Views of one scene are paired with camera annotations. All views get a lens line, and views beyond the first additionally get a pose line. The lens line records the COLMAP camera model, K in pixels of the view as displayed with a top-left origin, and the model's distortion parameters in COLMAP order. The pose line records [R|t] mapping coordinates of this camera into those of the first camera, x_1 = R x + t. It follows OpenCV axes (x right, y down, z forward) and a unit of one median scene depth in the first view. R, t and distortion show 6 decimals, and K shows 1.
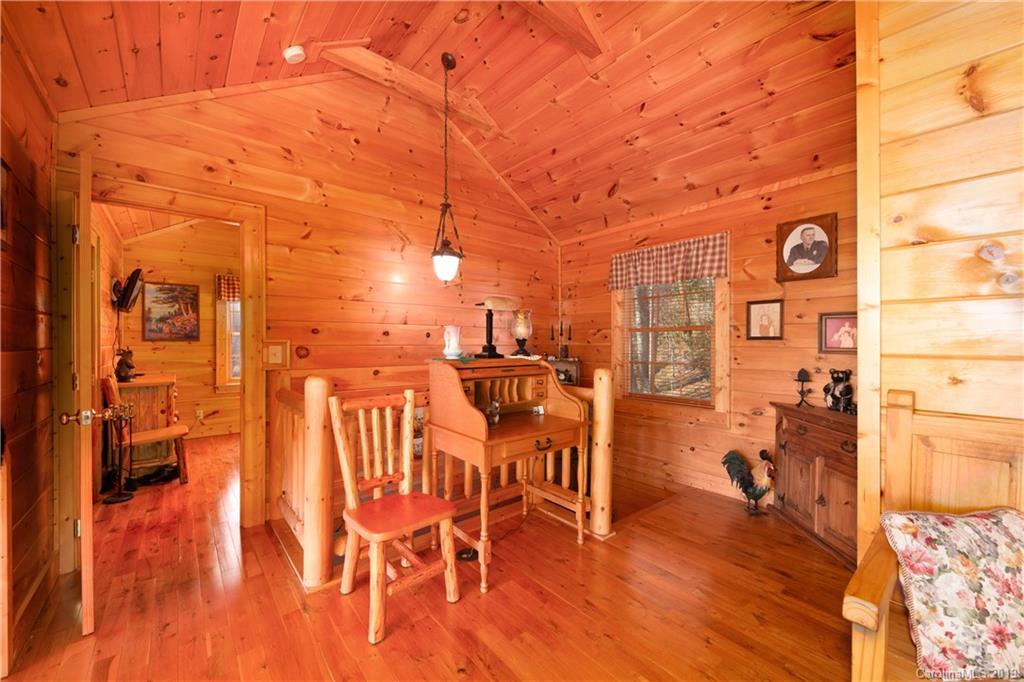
lens RADIAL K [[400.9, 0, 508.2], [0, 400.9, 342.3], [0, 0, 1]] dist [0.007562, -0.004385]
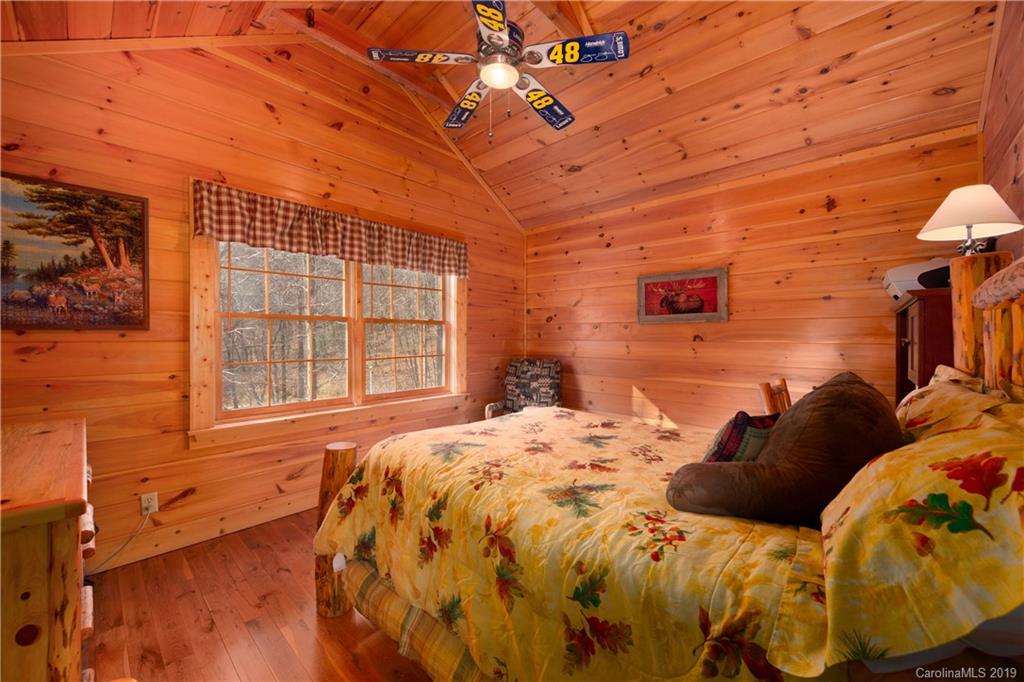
lens RADIAL K [[400.9, 0, 516.1], [0, 400.9, 339.5], [0, 0, 1]] dist [0.007562, -0.004385]
pose [[0.991530, 0.002554, 0.129853, -0.444675], [-0.003922, 0.999939, 0.010278, -0.000054], [-0.129819, -0.010700, 0.991480, 0.536228]]
